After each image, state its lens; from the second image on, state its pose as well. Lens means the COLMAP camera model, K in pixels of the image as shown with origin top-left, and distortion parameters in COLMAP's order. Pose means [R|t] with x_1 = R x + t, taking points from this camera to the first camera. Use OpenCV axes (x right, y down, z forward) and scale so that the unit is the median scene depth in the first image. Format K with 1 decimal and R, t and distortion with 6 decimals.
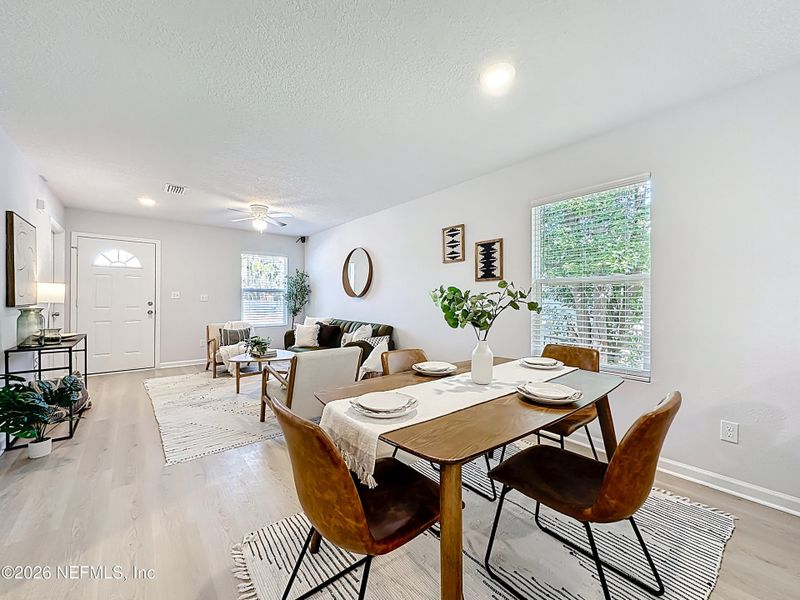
lens RADIAL K [[327.6, 0, 401.4], [0, 327.6, 300.8], [0, 0, 1]] dist [-0.002359, 0.000462]
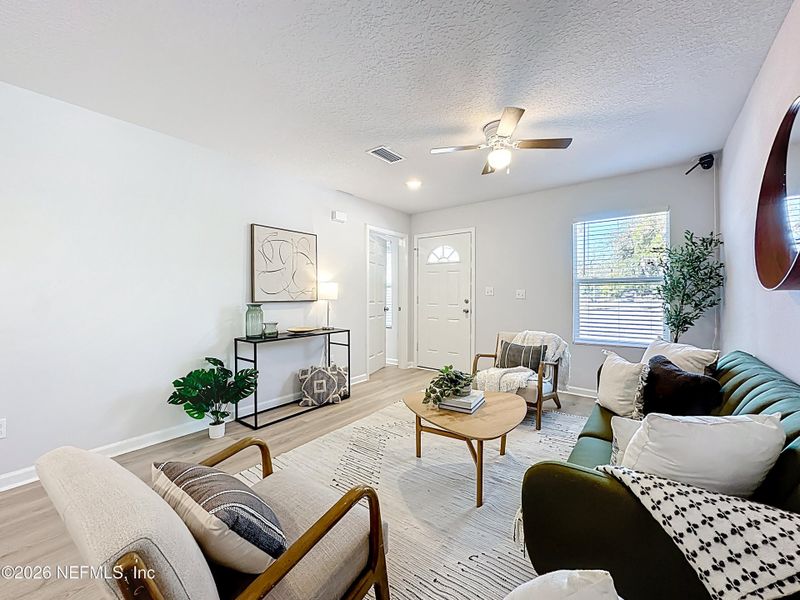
lens RADIAL K [[327.6, 0, 395.7], [0, 327.6, 295.7], [0, 0, 1]] dist [-0.002359, 0.000462]
pose [[0.212636, -0.000716, -0.977131, 0.074408], [-0.004222, 0.999990, -0.001652, -0.005428], [0.977122, 0.004477, 0.212631, 0.862583]]
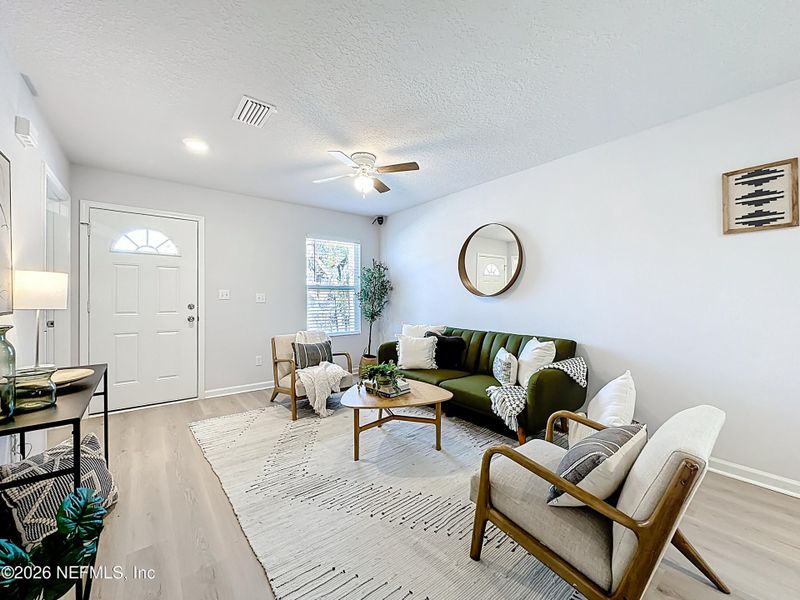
lens RADIAL K [[327.6, 0, 398.5], [0, 327.6, 300.0], [0, 0, 1]] dist [-0.002359, 0.000462]
pose [[0.999751, -0.005468, -0.021644, -0.423641], [0.005479, 0.999985, 0.000411, -0.004890], [0.021642, -0.000530, 0.999766, 0.423824]]
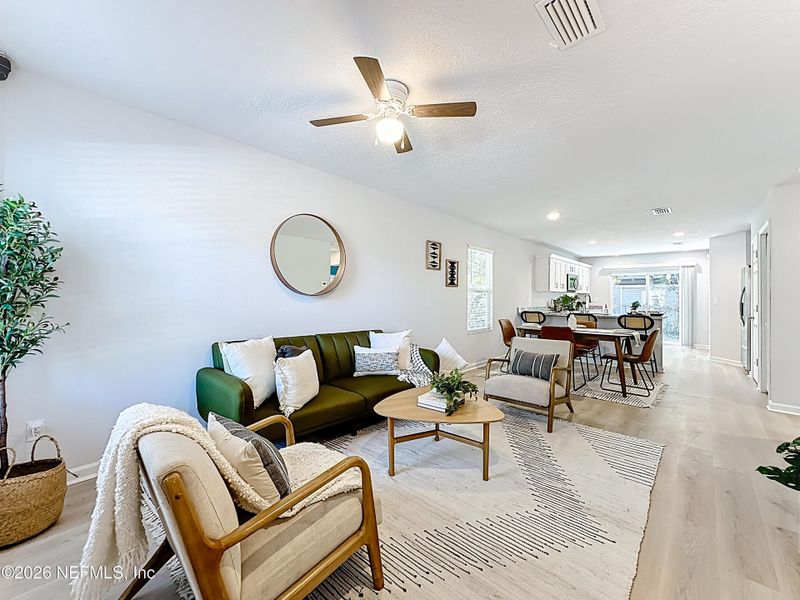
lens RADIAL K [[327.6, 0, 403.4], [0, 327.6, 294.4], [0, 0, 1]] dist [-0.002359, 0.000462]
pose [[-0.140202, 0.001059, 0.990122, -1.046343], [-0.008077, 0.999965, -0.002214, -0.017873], [-0.990090, -0.008308, -0.140189, 1.253625]]
